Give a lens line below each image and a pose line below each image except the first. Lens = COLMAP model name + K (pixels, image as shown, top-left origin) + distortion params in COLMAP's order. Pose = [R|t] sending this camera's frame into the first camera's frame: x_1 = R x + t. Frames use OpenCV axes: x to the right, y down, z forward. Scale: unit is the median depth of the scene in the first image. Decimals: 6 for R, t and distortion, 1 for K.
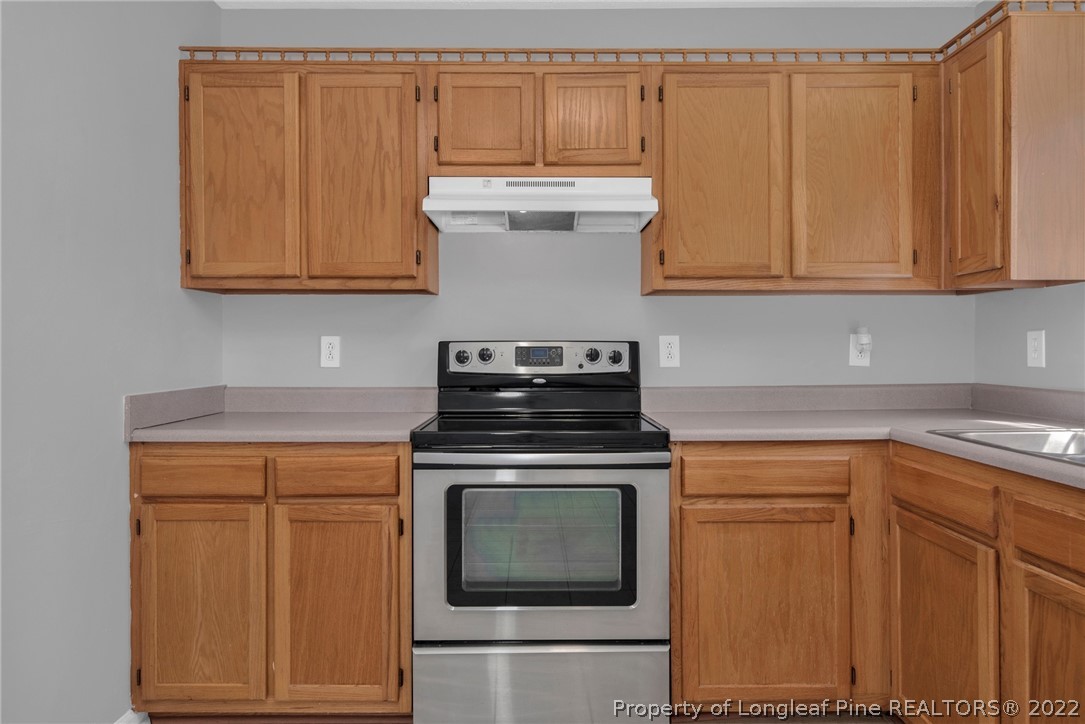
lens RADIAL K [[710.5, 0, 541.4], [0, 710.5, 353.1], [0, 0, 1]] dist [0.002660, 0.000153]
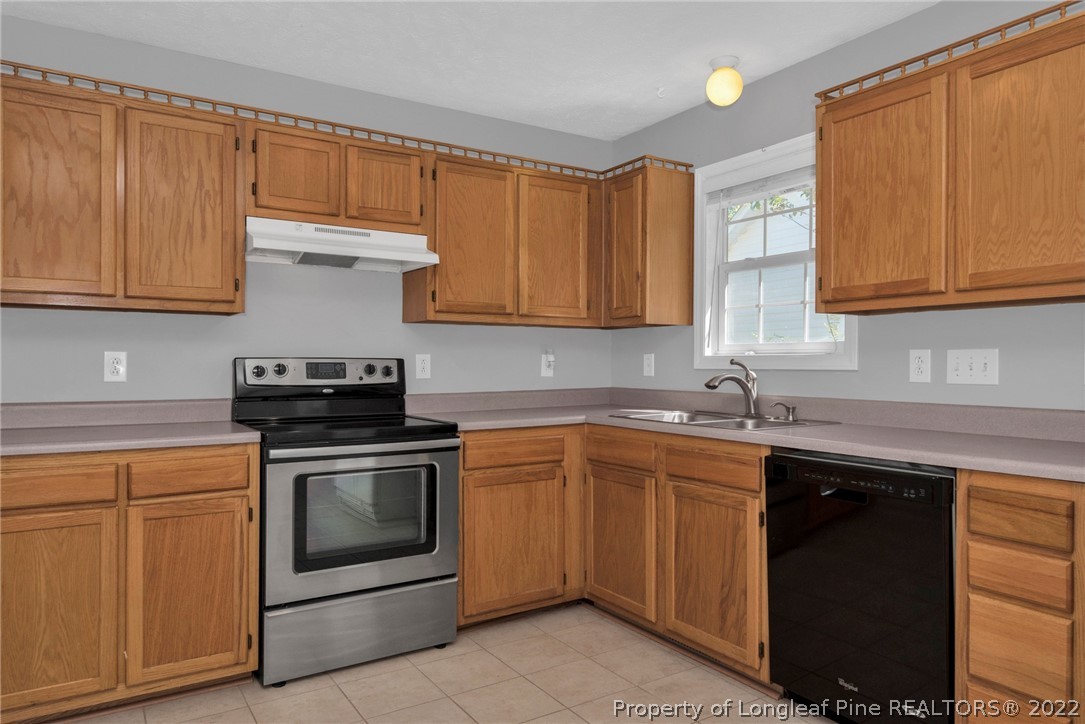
lens RADIAL K [[724.7, 0, 543.6], [0, 724.7, 359.0], [0, 0, 1]] dist [0.010652, 0.000225]
pose [[0.844435, 0.005103, 0.535633, -0.389298], [0.000741, 0.999943, -0.010696, -0.001938], [-0.535657, 0.009429, 0.844383, -0.262958]]
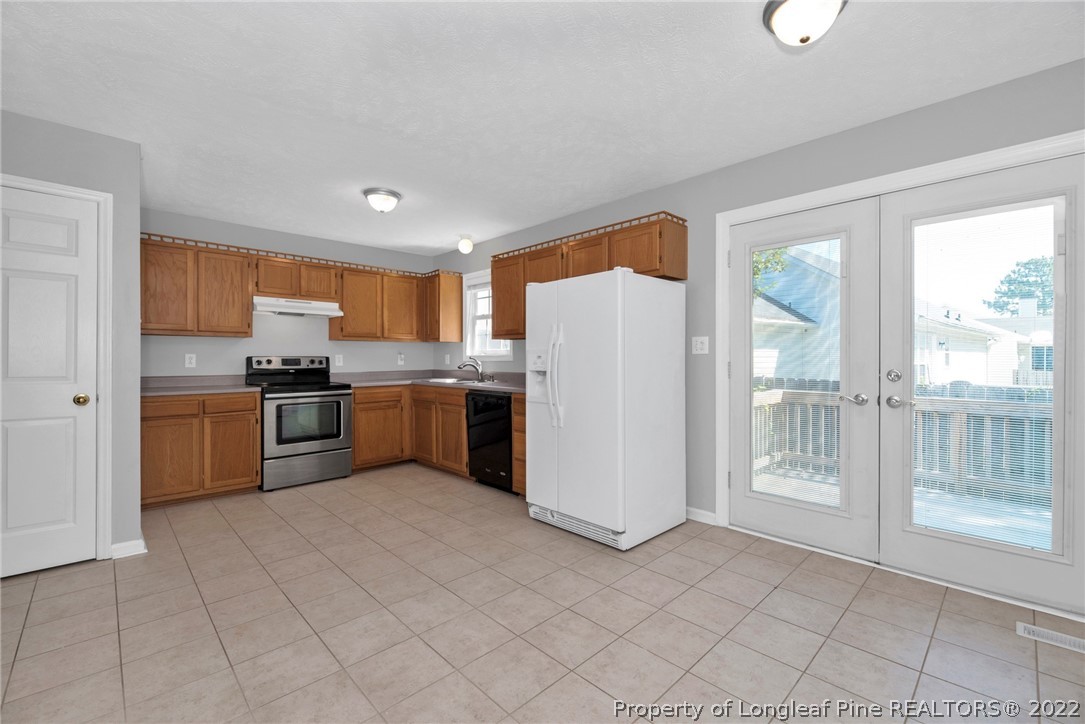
lens RADIAL K [[464.2, 0, 543.2], [0, 464.2, 358.9], [0, 0, 1]] dist [-0.002860, -0.000208]
pose [[0.723589, -0.001287, 0.690230, -0.587296], [0.005059, 0.999981, -0.003438, 0.003107], [-0.690212, 0.005980, 0.723582, -1.050739]]
